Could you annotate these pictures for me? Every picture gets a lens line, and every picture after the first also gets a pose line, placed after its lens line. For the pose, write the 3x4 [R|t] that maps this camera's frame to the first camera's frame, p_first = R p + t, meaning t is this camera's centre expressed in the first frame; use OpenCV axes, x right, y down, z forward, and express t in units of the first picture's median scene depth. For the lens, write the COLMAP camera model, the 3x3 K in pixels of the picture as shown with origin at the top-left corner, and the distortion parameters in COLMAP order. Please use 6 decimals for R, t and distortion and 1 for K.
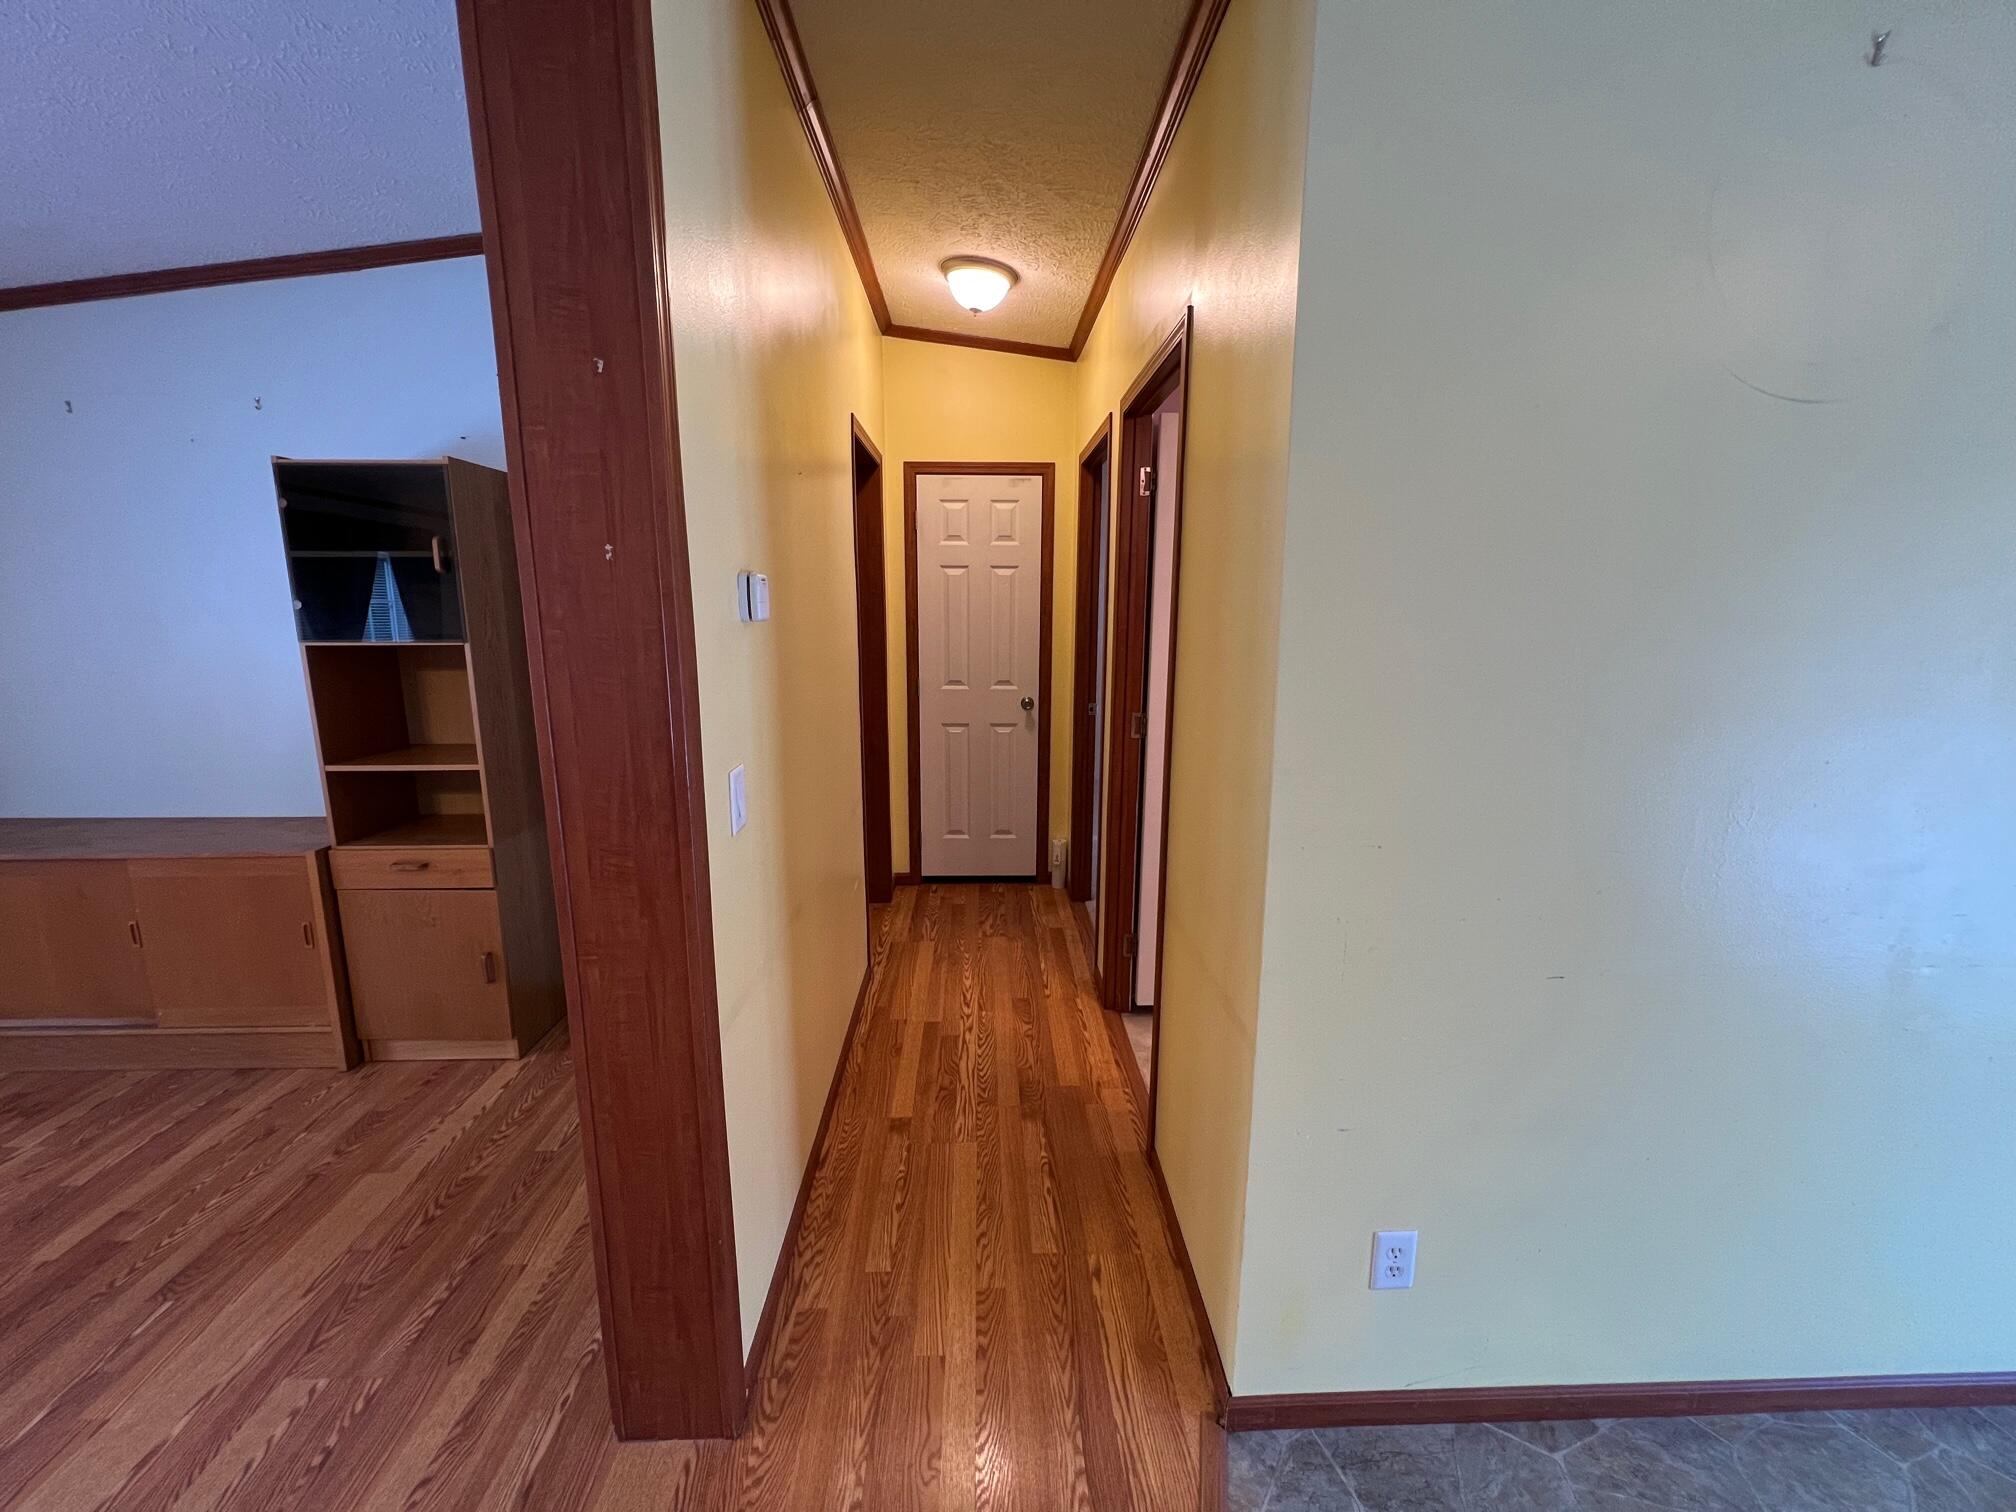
lens RADIAL K [[803.3, 0, 1000.6], [0, 803.3, 746.3], [0, 0, 1]] dist [-0.002466, 0.000046]
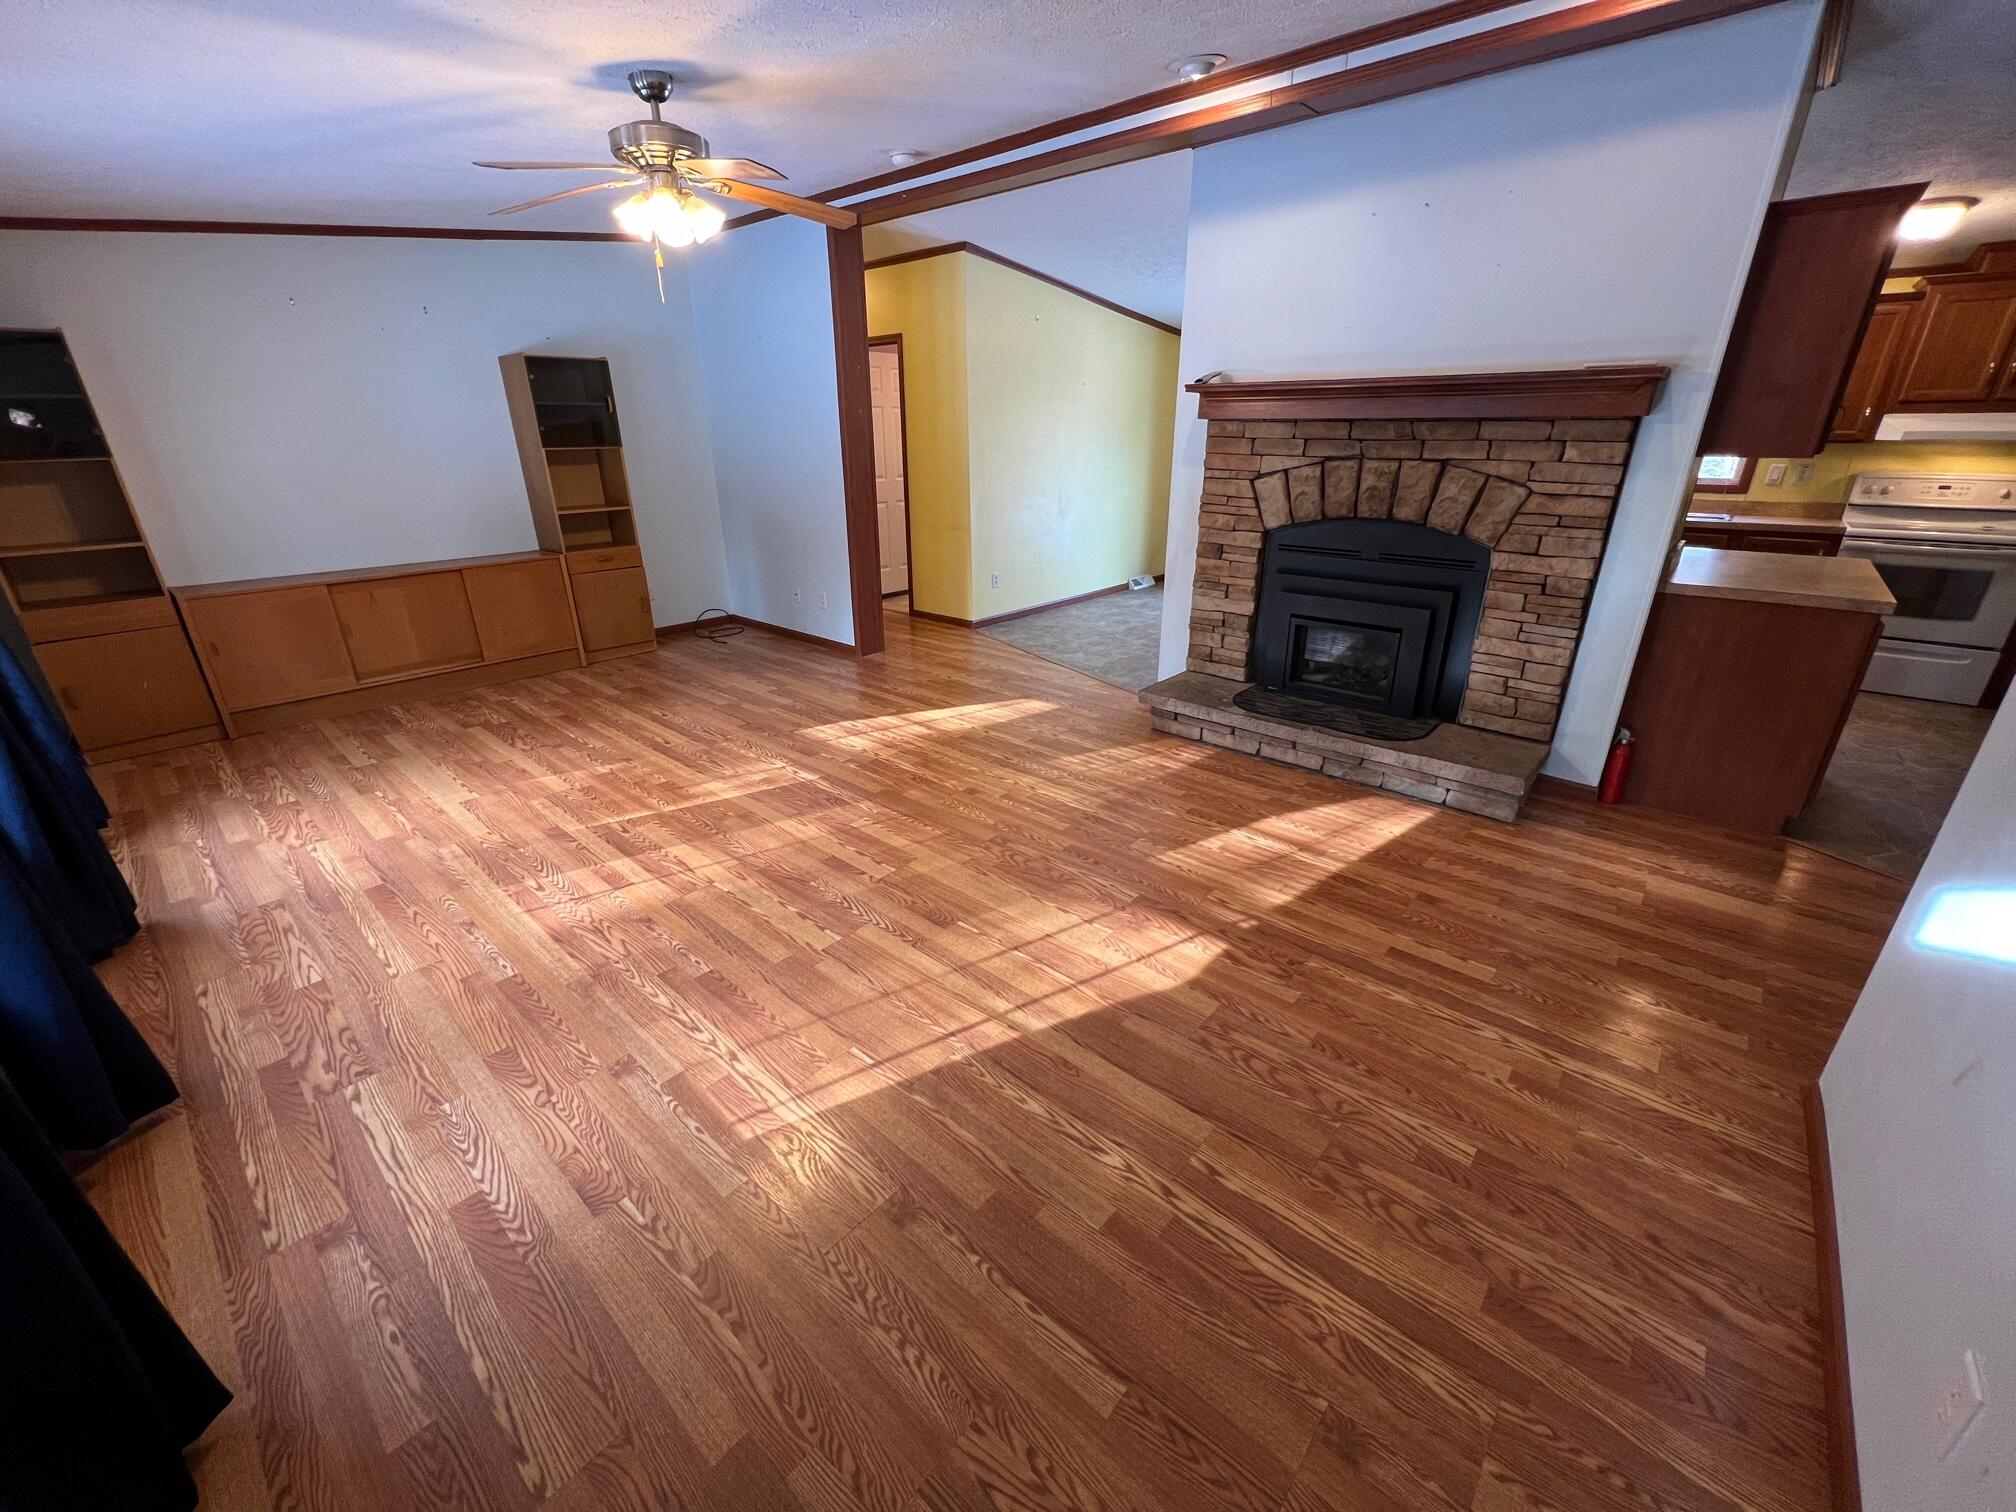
lens RADIAL K [[803.3, 0, 989.5], [0, 803.3, 752.3], [0, 0, 1]] dist [-0.002466, 0.000046]
pose [[0.689680, -0.272409, 0.670920, -2.425342], [0.141088, 0.959335, 0.244479, 0.402230], [-0.710236, -0.073953, 0.700068, -1.907109]]
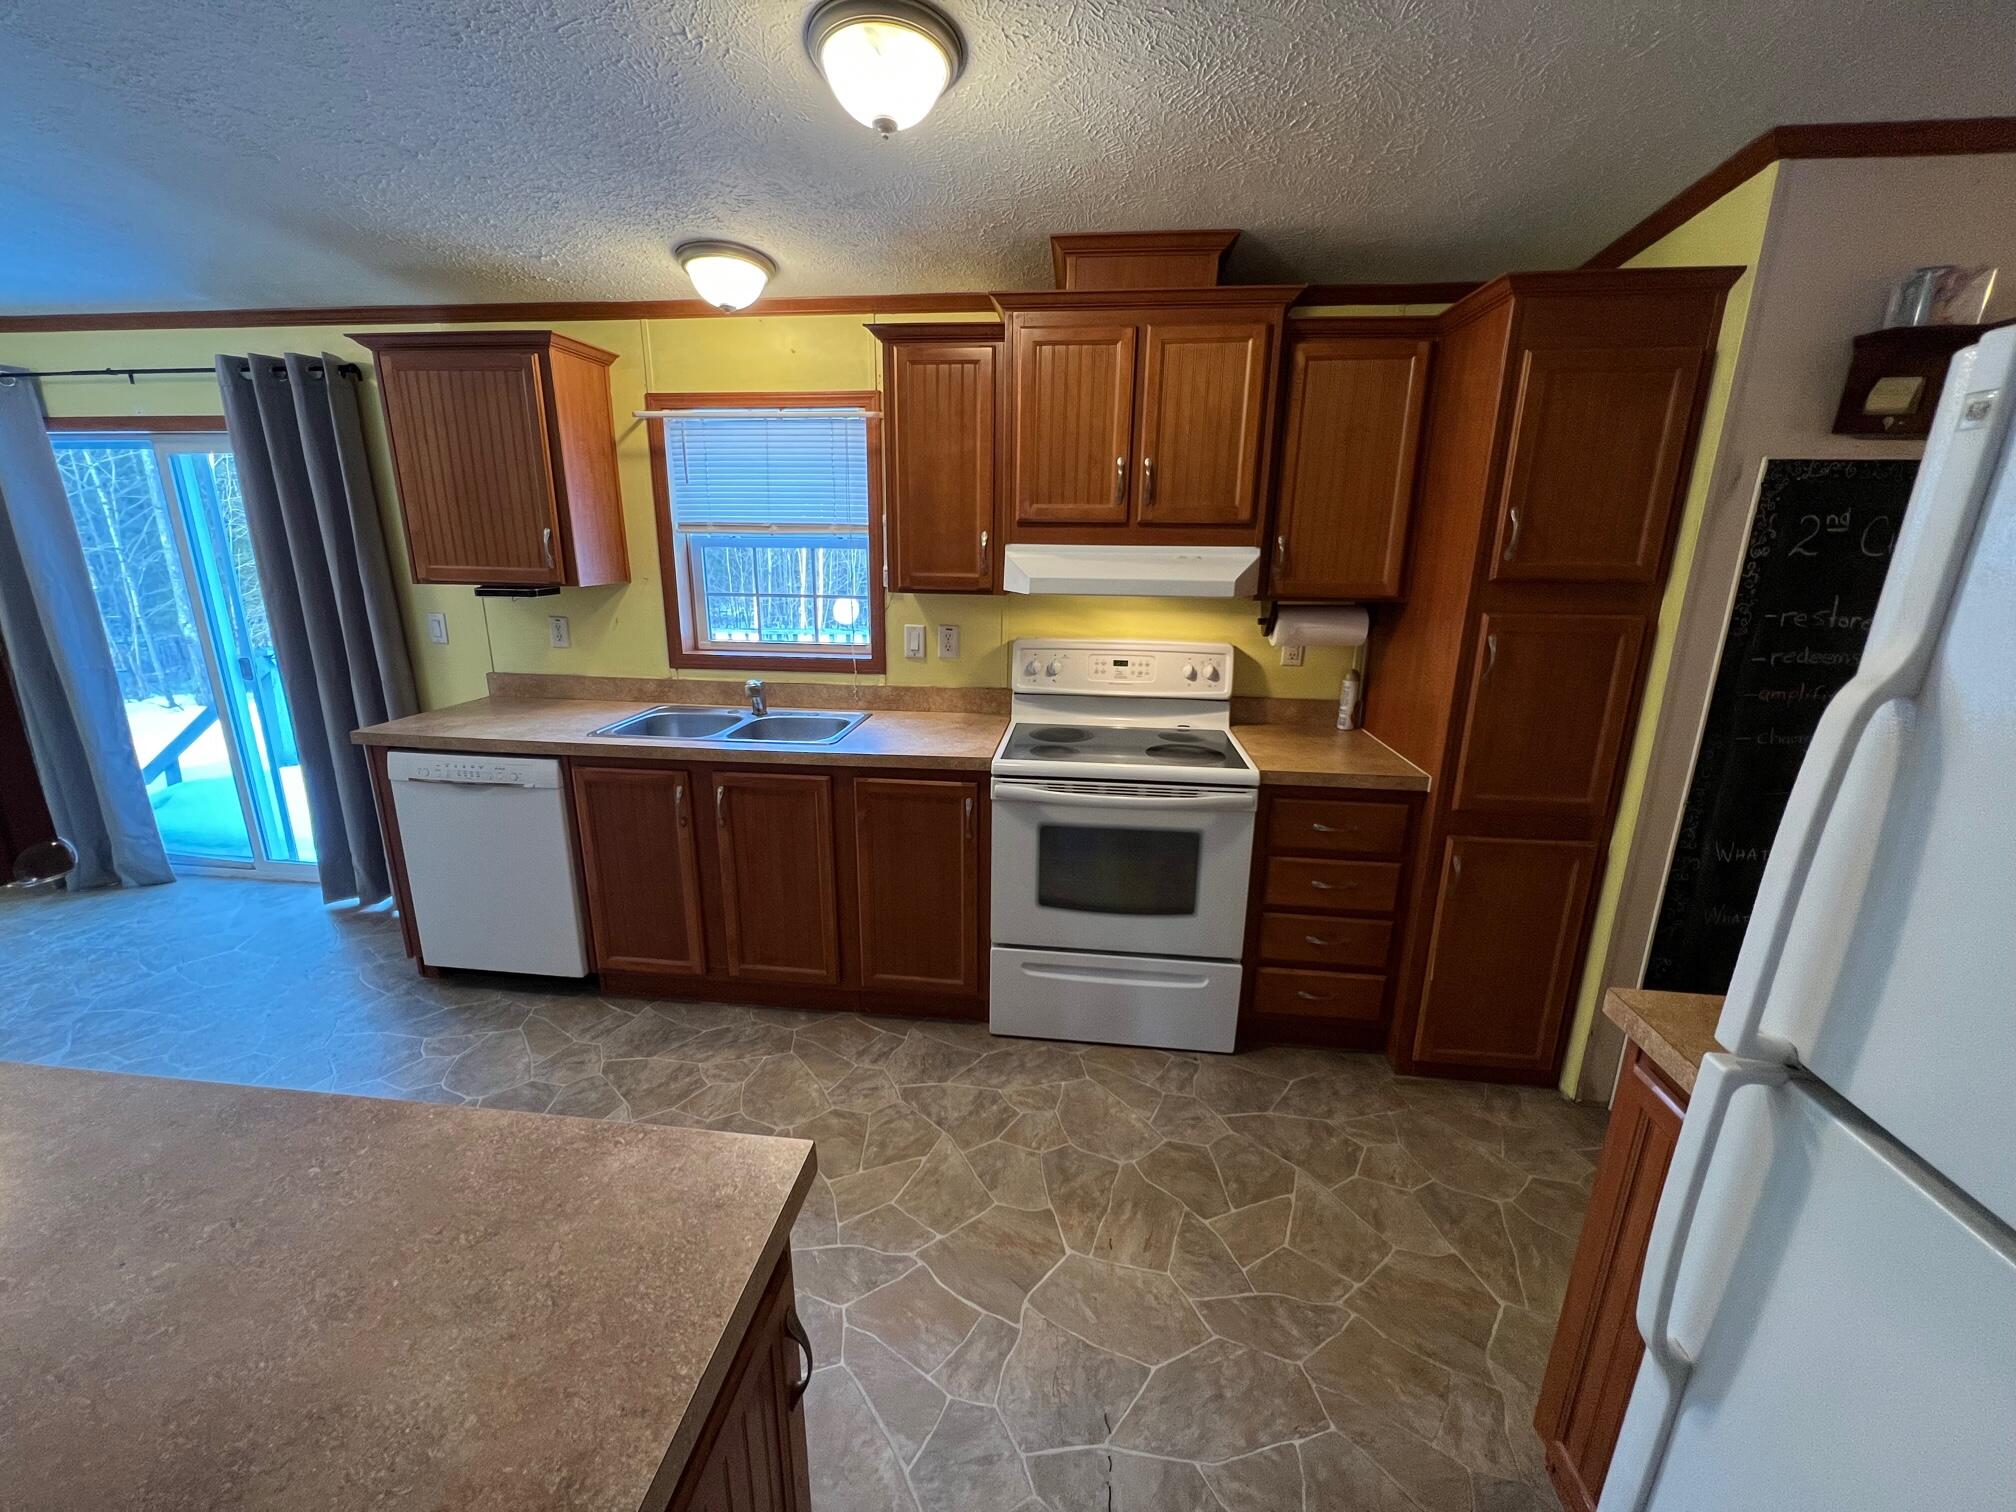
lens RADIAL K [[803.3, 0, 1001.7], [0, 803.3, 754.8], [0, 0, 1]] dist [-0.002466, 0.000046]
pose [[0.144874, -0.258871, 0.954985, 0.357663], [0.174632, 0.956706, 0.232845, 0.420797], [-0.973917, 0.133038, 0.183810, -2.295948]]
